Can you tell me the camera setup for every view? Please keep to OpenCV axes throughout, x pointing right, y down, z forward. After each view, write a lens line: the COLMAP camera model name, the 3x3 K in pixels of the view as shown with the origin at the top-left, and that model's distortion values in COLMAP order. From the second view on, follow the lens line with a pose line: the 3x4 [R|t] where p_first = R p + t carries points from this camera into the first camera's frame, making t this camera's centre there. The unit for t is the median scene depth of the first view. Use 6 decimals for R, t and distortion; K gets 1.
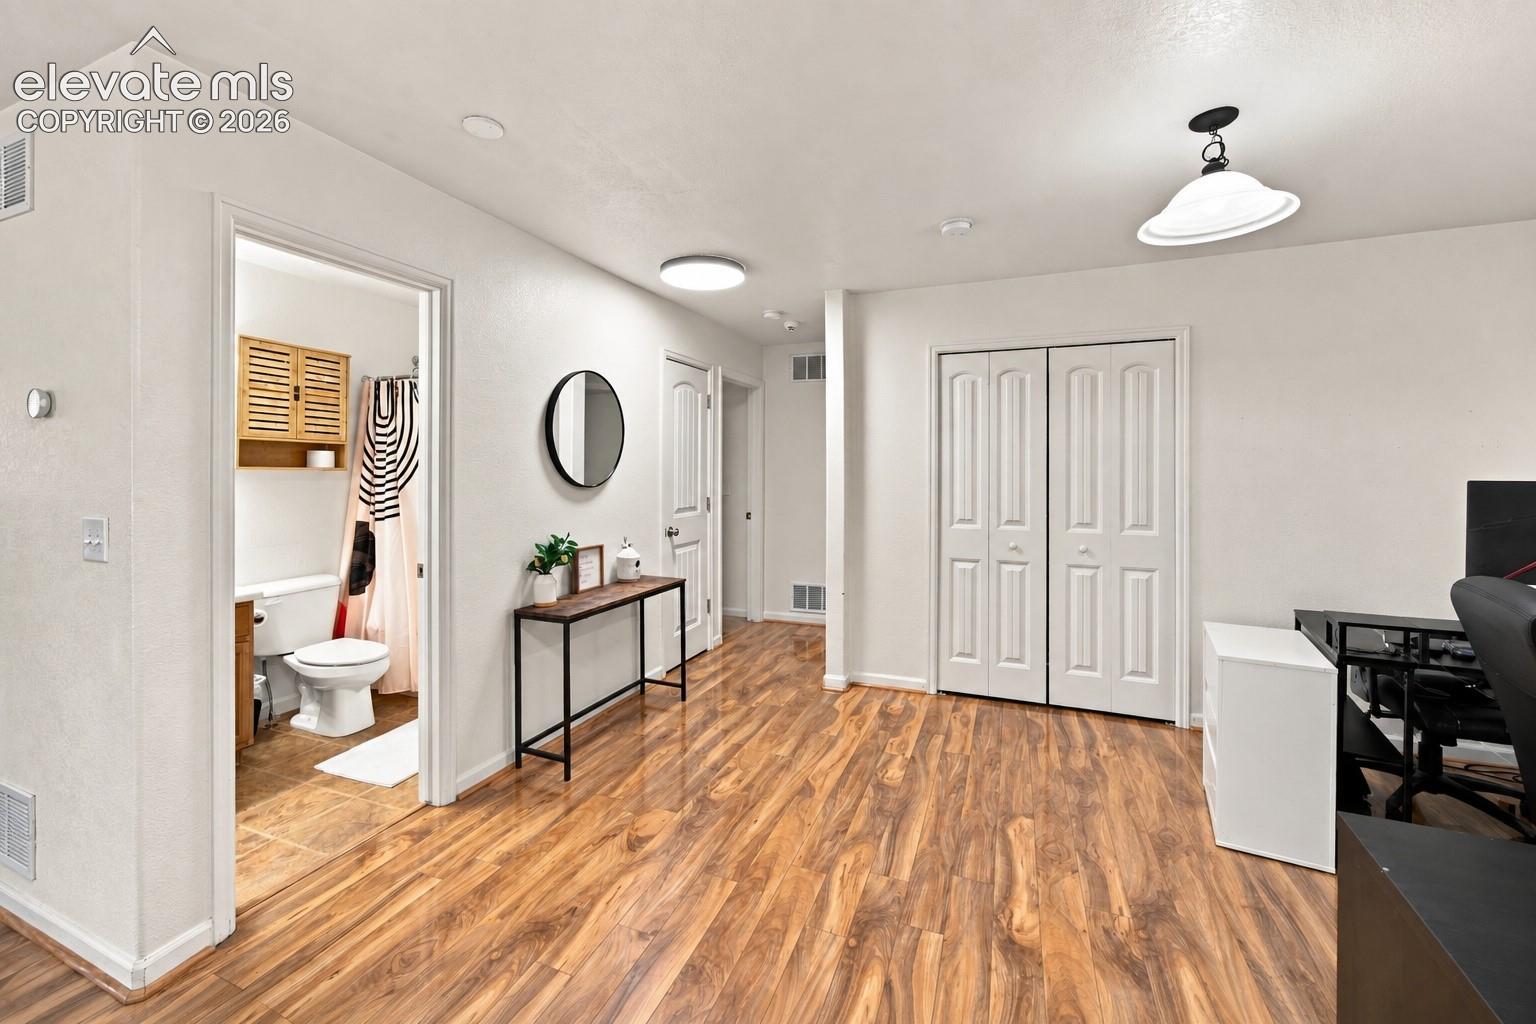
lens RADIAL K [[643.0, 0, 765.9], [0, 643.0, 472.4], [0, 0, 1]] dist [0.000553, 0.000116]
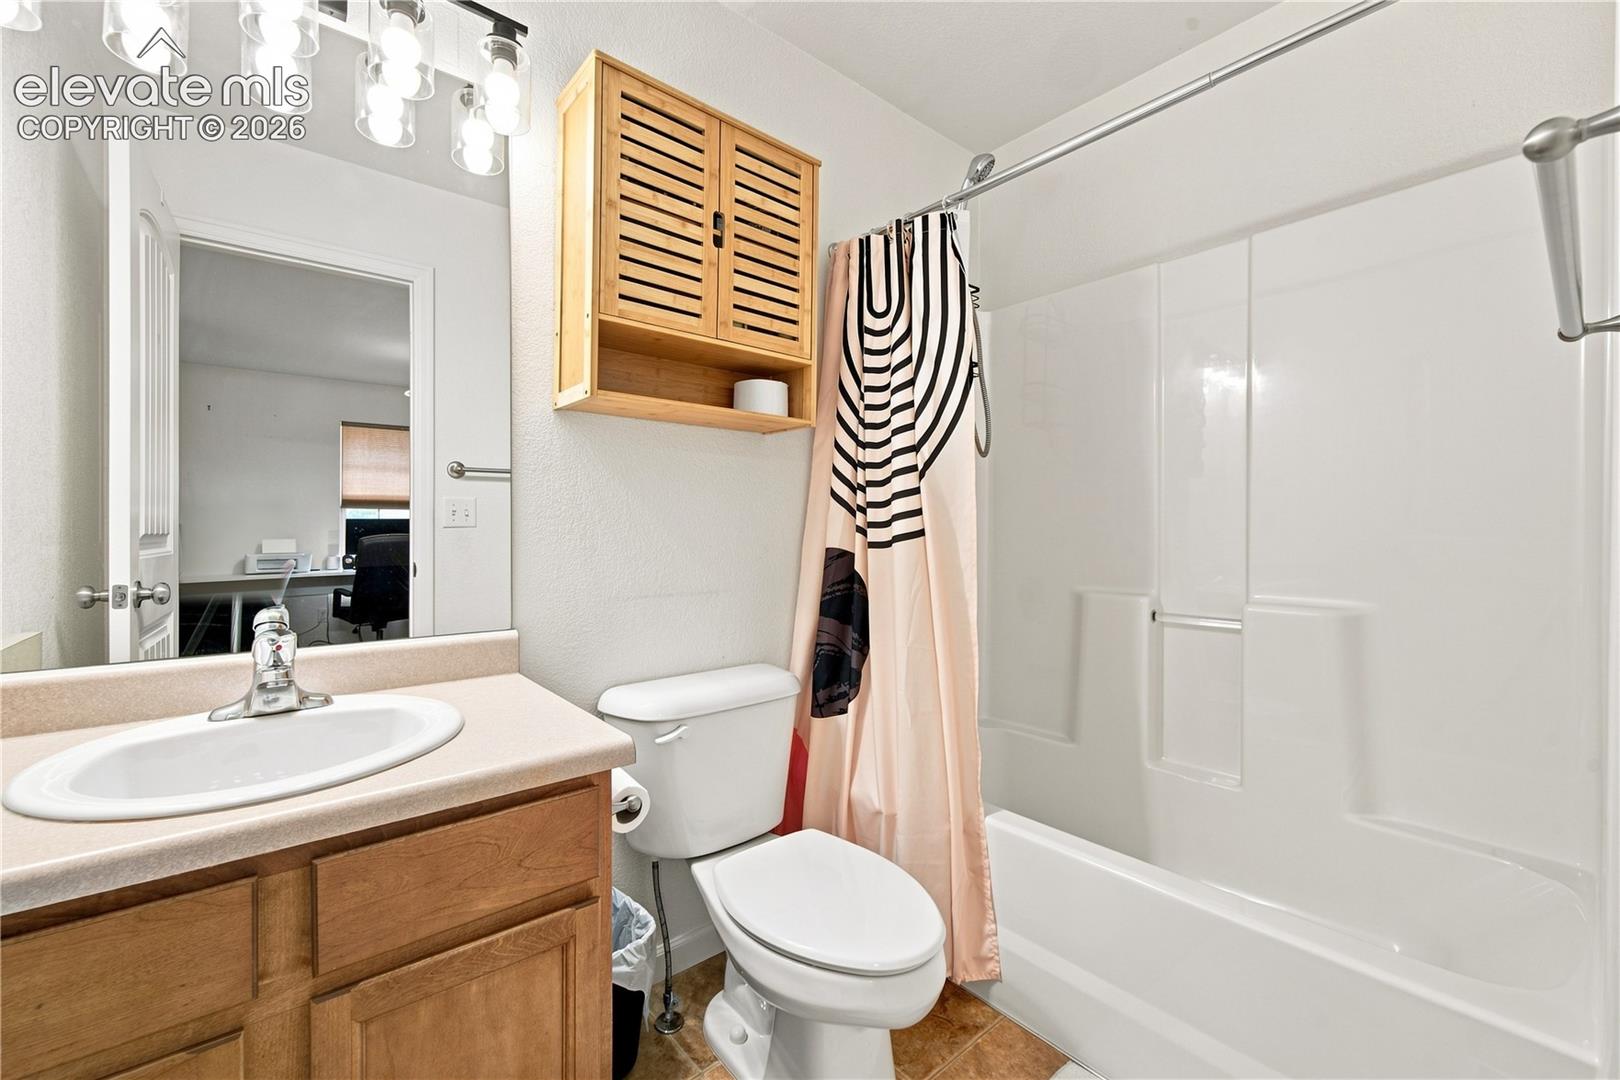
lens RADIAL K [[684.4, 0, 819.2], [0, 684.4, 534.4], [0, 0, 1]] dist [-0.000199, 0.000237]
pose [[0.894815, 0.010211, -0.446321, -0.434931], [-0.008455, 0.999947, 0.005927, 0.063658], [0.446358, -0.001530, 0.894853, 0.584057]]
